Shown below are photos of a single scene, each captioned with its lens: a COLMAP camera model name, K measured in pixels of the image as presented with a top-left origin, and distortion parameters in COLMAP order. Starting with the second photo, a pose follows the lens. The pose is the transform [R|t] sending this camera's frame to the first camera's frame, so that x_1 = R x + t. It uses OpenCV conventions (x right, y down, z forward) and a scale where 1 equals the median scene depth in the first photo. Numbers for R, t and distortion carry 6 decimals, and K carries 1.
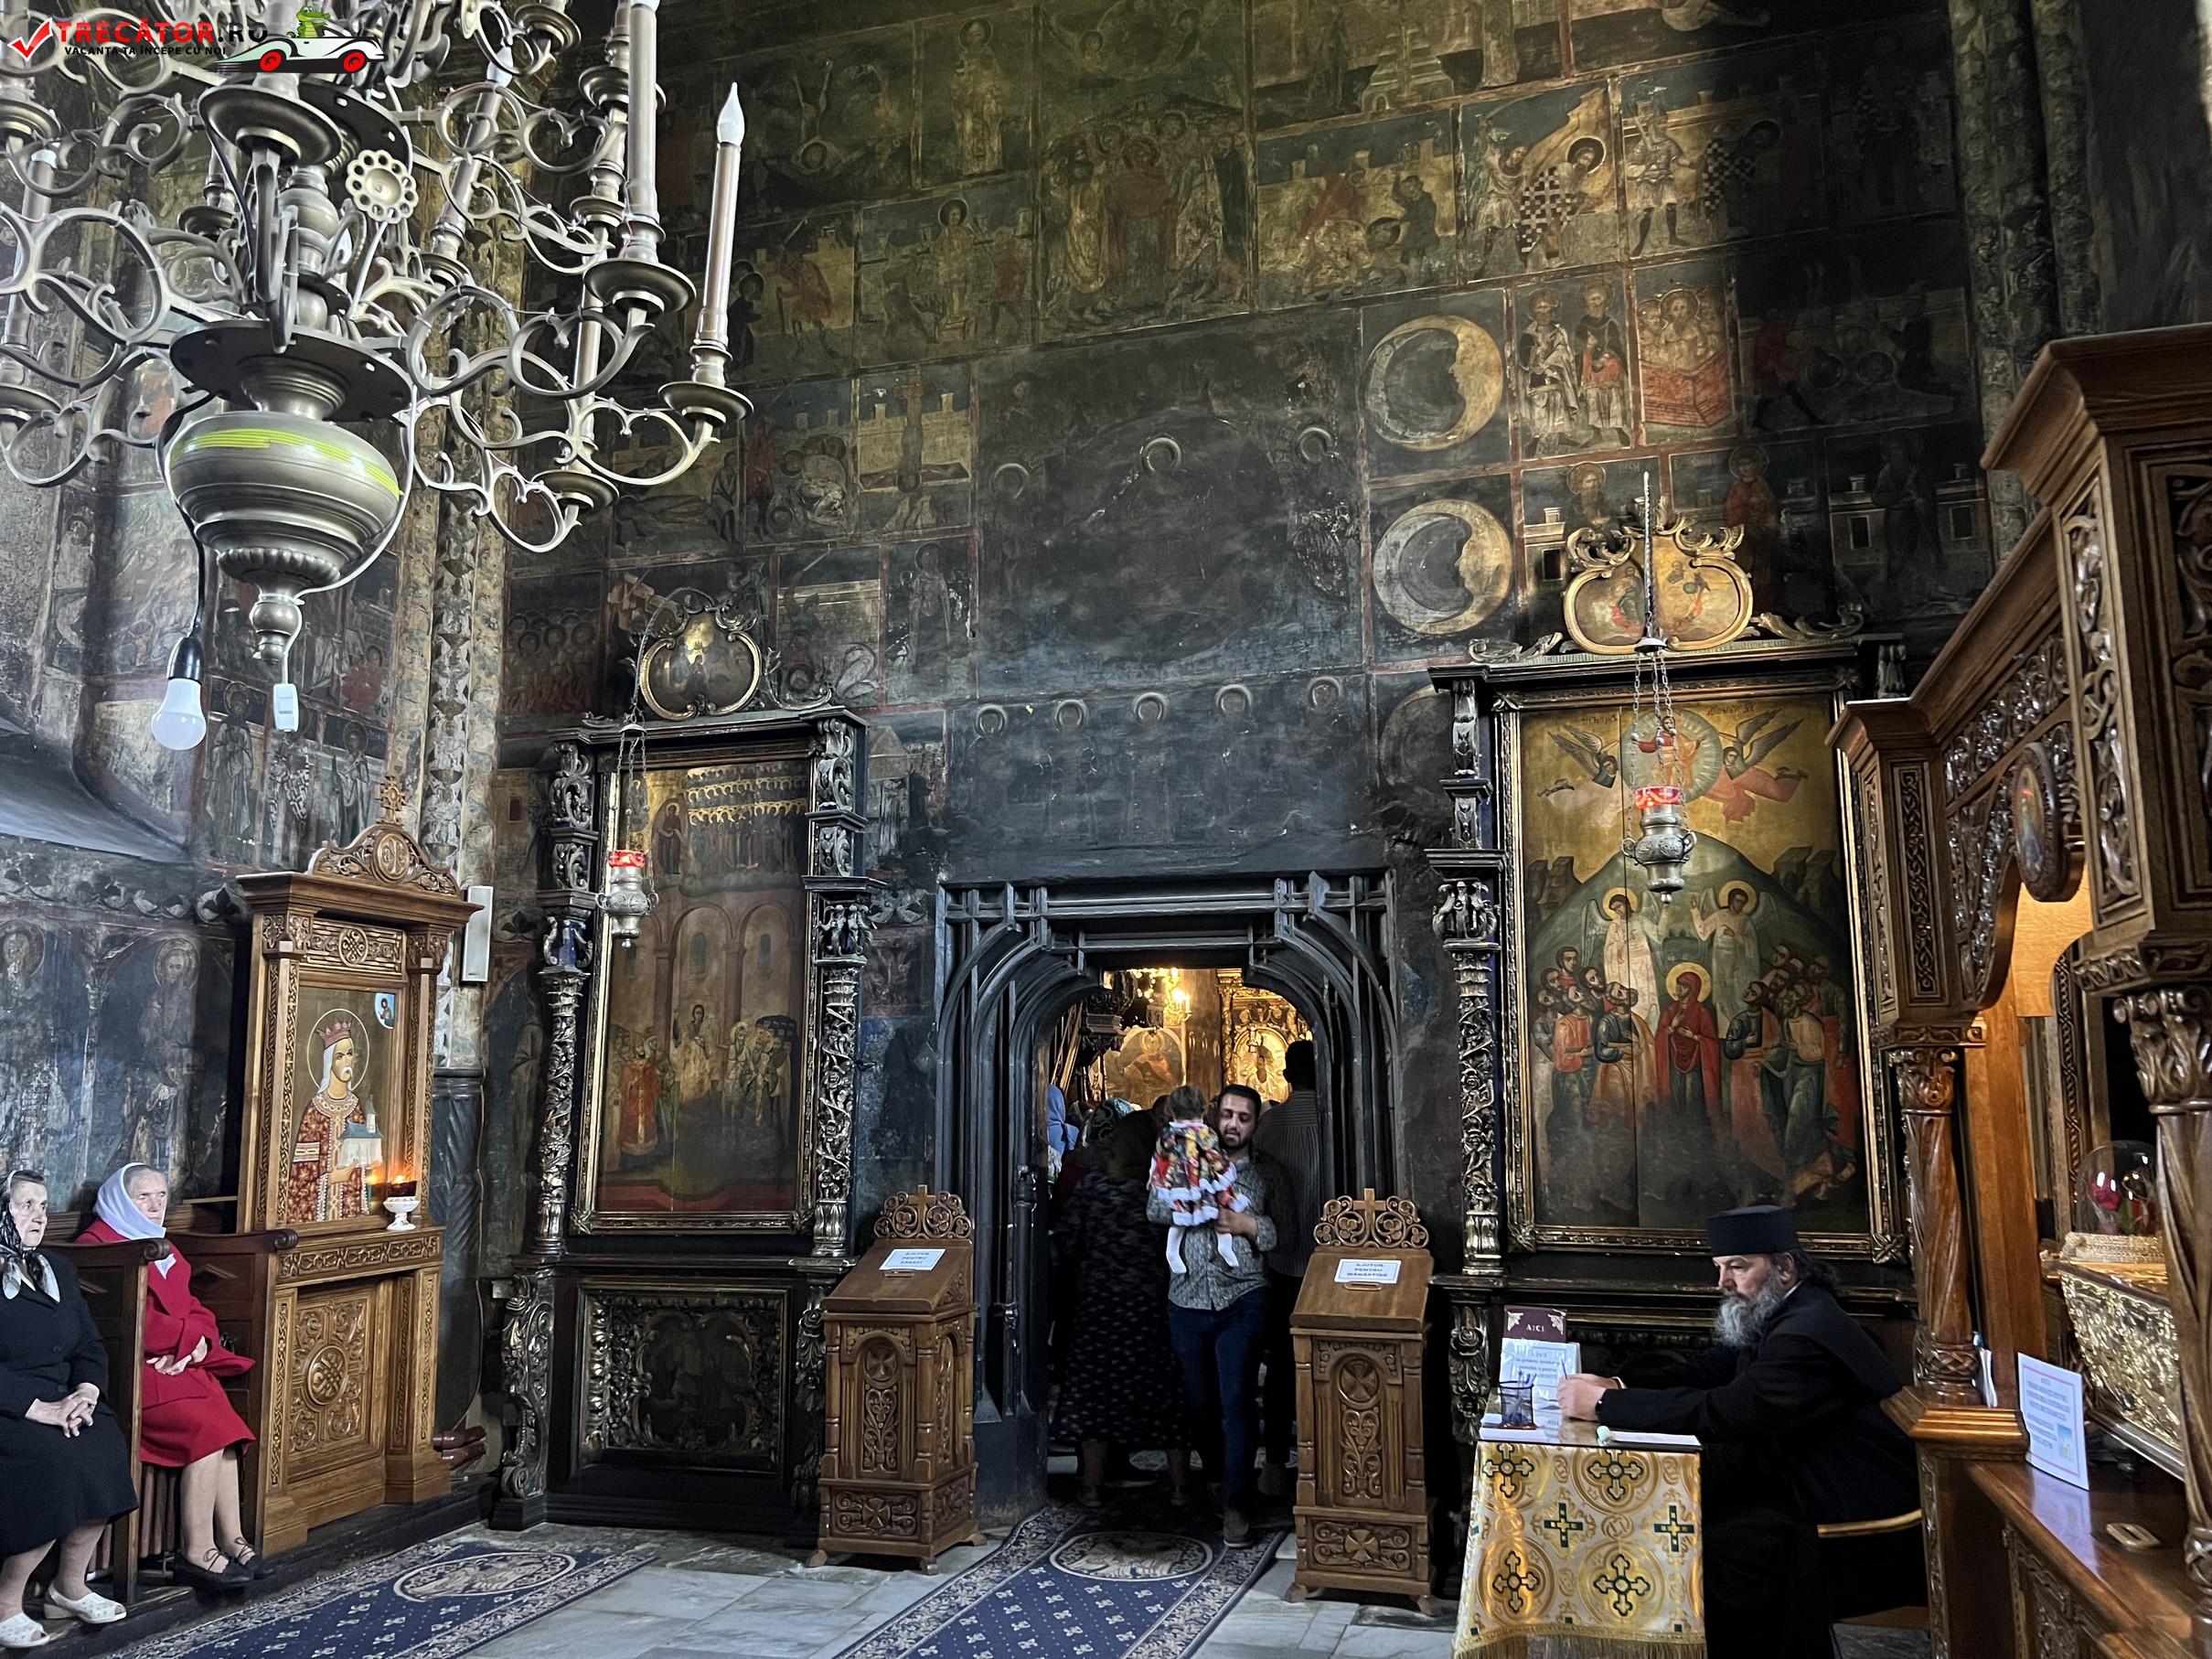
lens RADIAL K [[1709.1, 0, 1096.5], [0, 1709.1, 838.6], [0, 0, 1]] dist [0.045919, -0.041614]
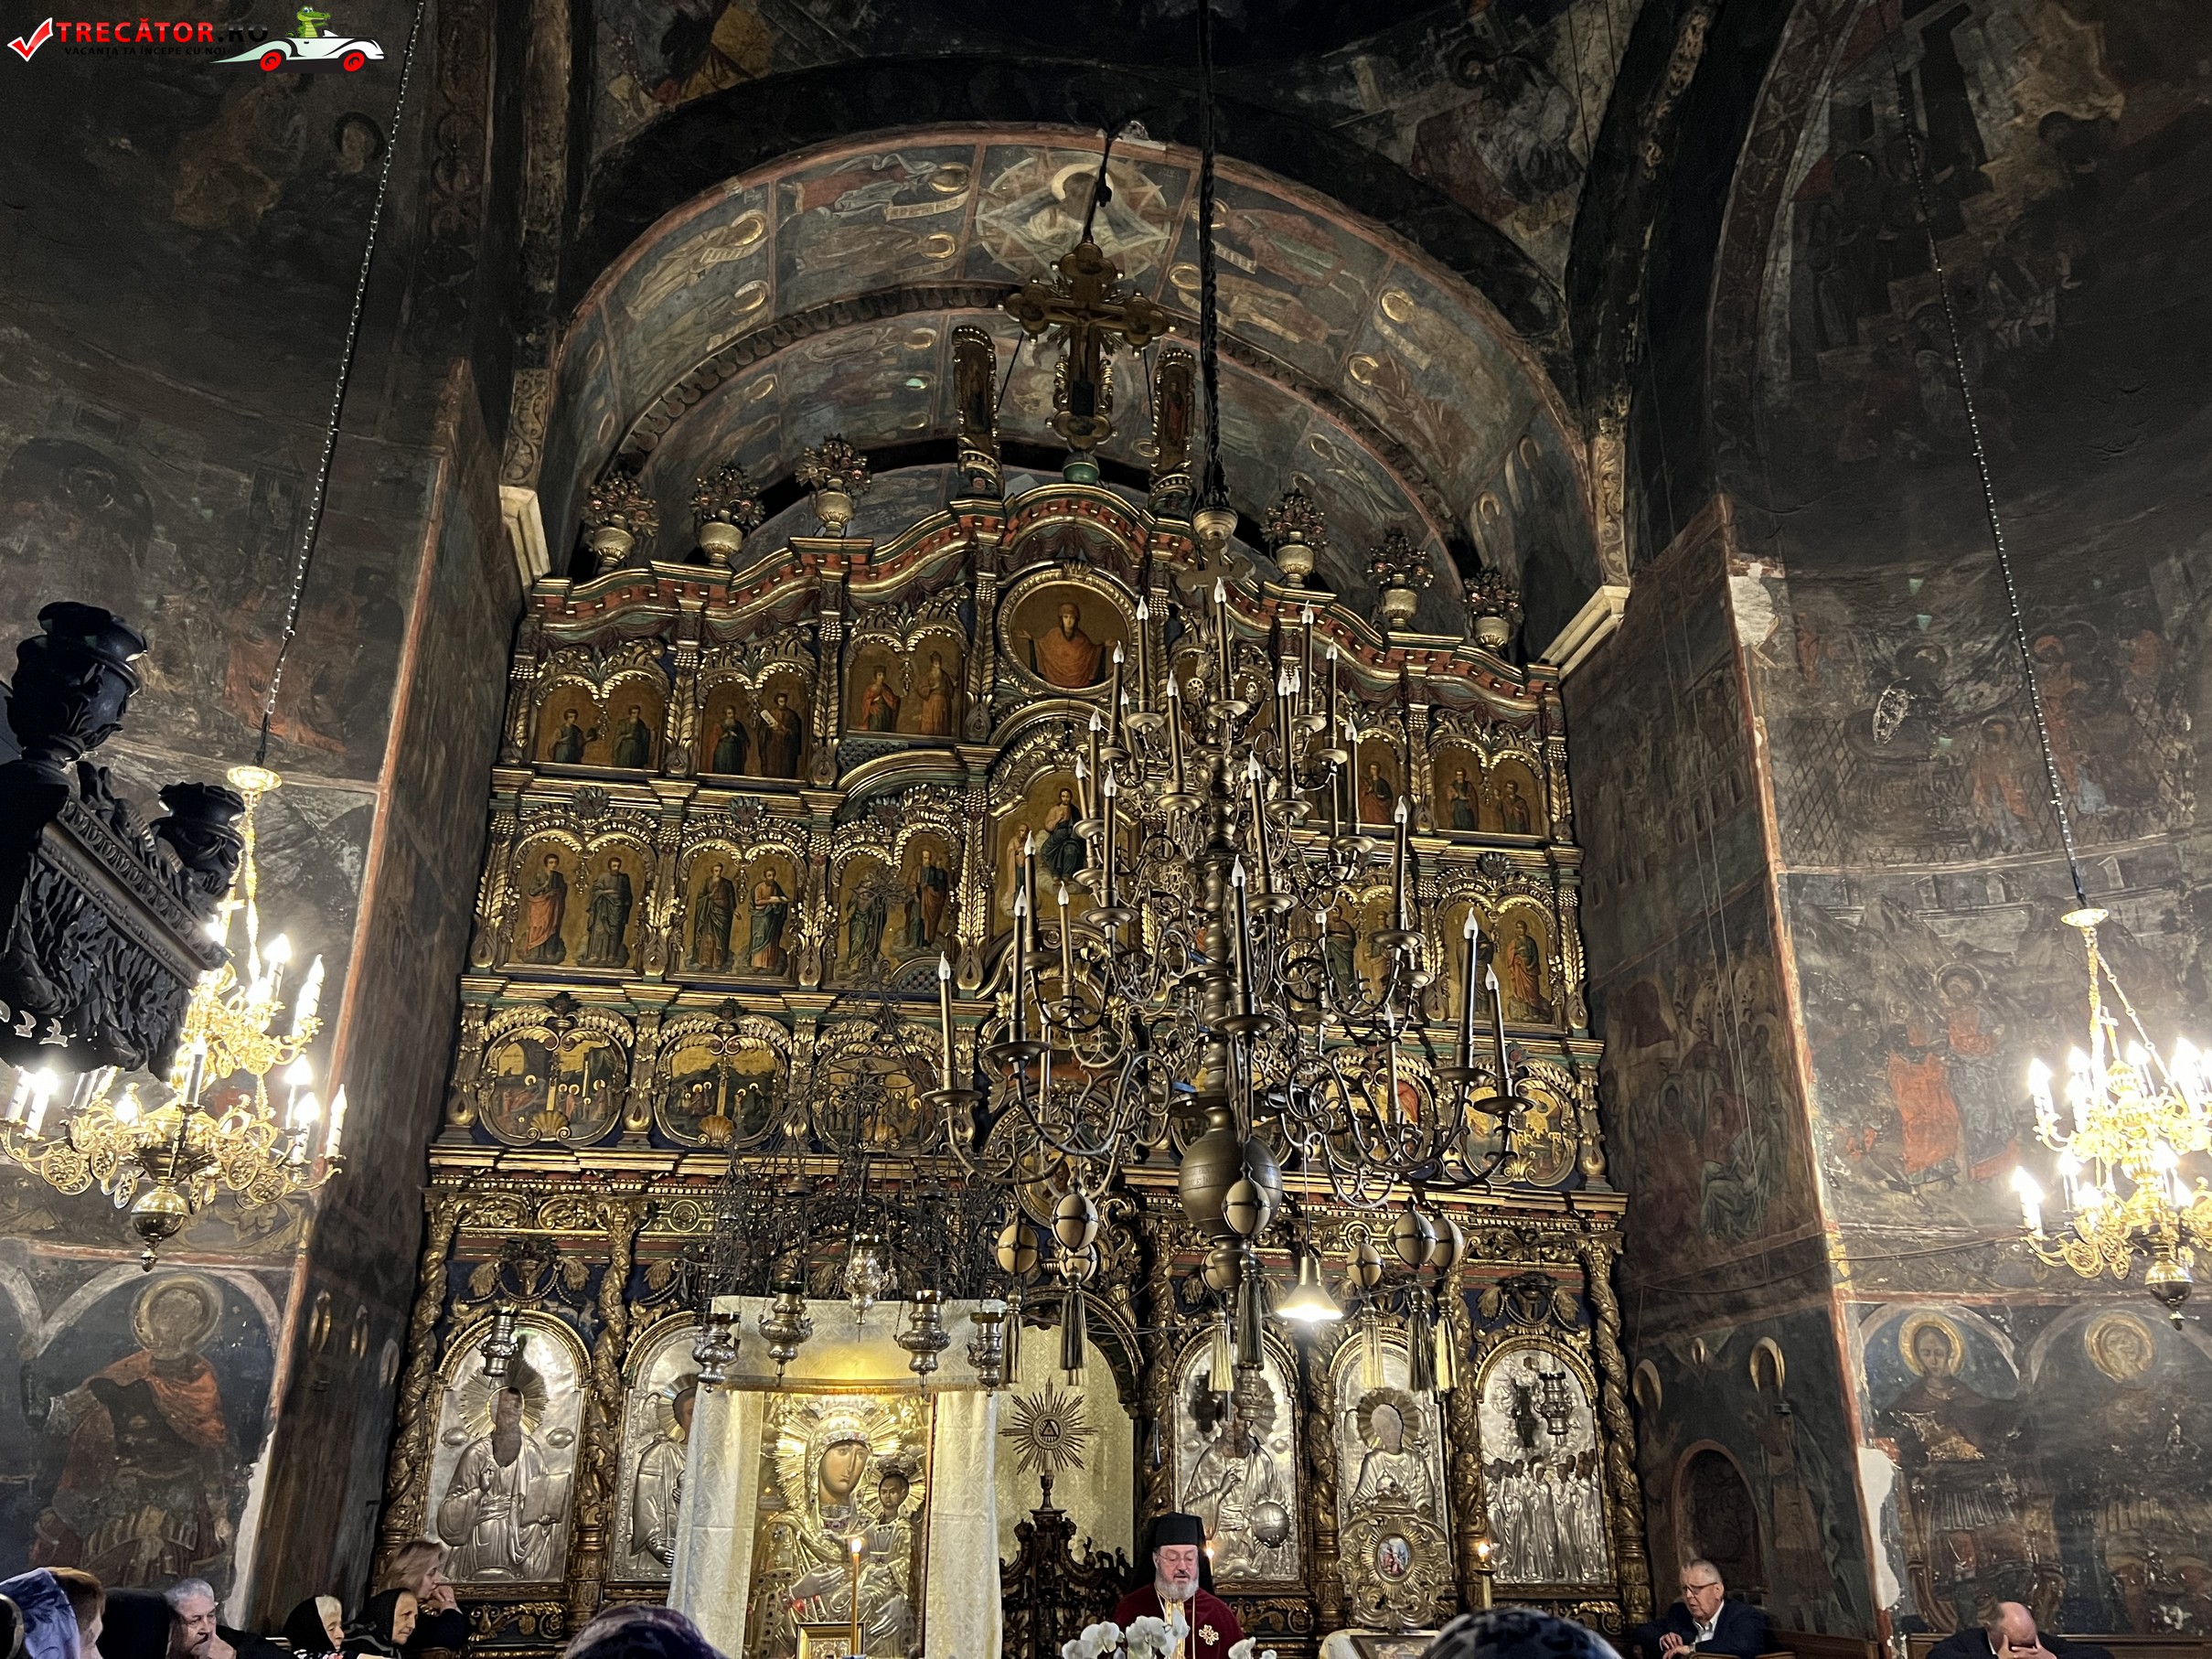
lens RADIAL K [[1709.1, 0, 1106.5], [0, 1709.1, 850.8], [0, 0, 1]] dist [0.045919, -0.041614]
pose [[0.892212, 0.175095, 0.416292, 0.034708], [-0.084292, 0.970148, -0.227391, 0.087586], [-0.443680, 0.167791, 0.880337, 0.592167]]
